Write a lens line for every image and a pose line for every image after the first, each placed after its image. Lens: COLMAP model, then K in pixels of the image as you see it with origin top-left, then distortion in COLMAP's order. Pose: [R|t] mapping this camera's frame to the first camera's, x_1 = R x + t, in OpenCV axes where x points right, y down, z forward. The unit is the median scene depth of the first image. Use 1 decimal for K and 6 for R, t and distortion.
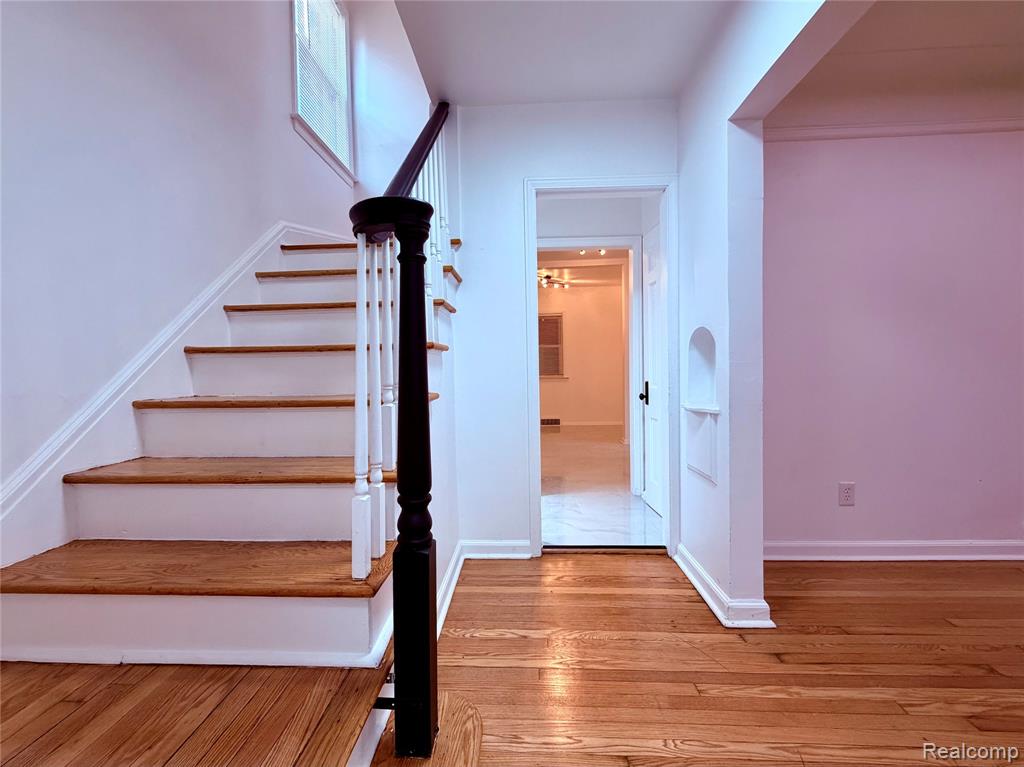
lens RADIAL K [[429.9, 0, 511.3], [0, 429.9, 385.3], [0, 0, 1]] dist [-0.000488, -0.000175]
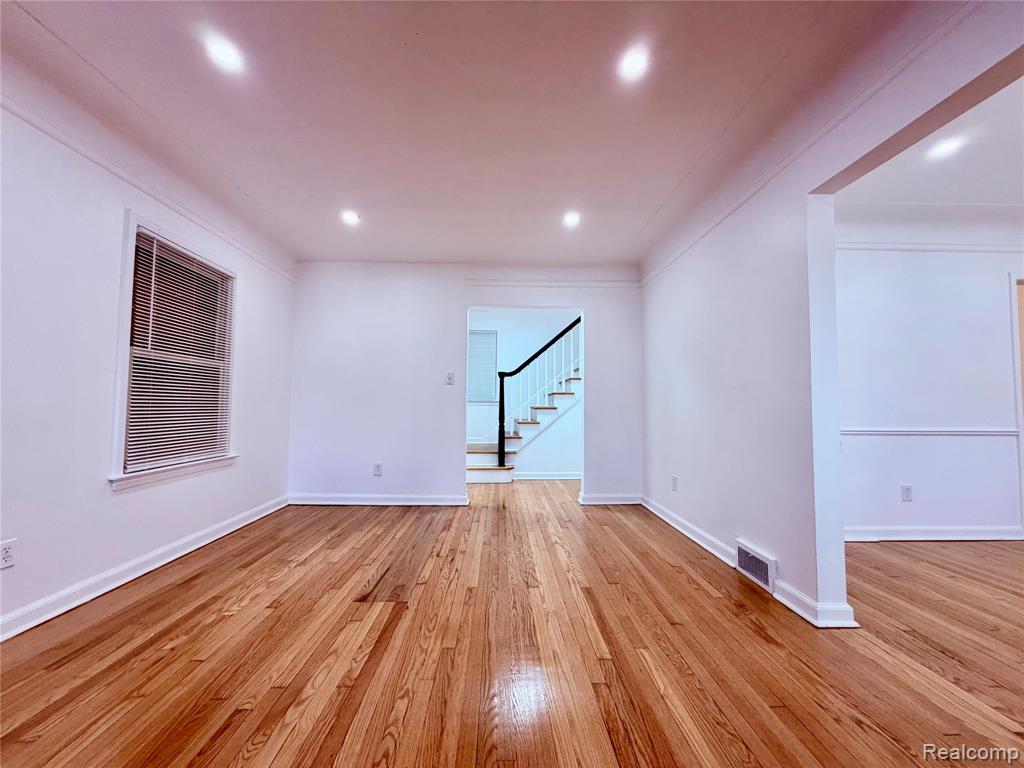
lens RADIAL K [[409.2, 0, 508.4], [0, 409.2, 385.3], [0, 0, 1]] dist [-0.000301, 0.000151]
pose [[0.069078, -0.028859, -0.997194, 2.876712], [-0.039486, 0.998719, -0.031638, -0.038150], [0.996830, 0.041560, 0.067850, 0.370416]]
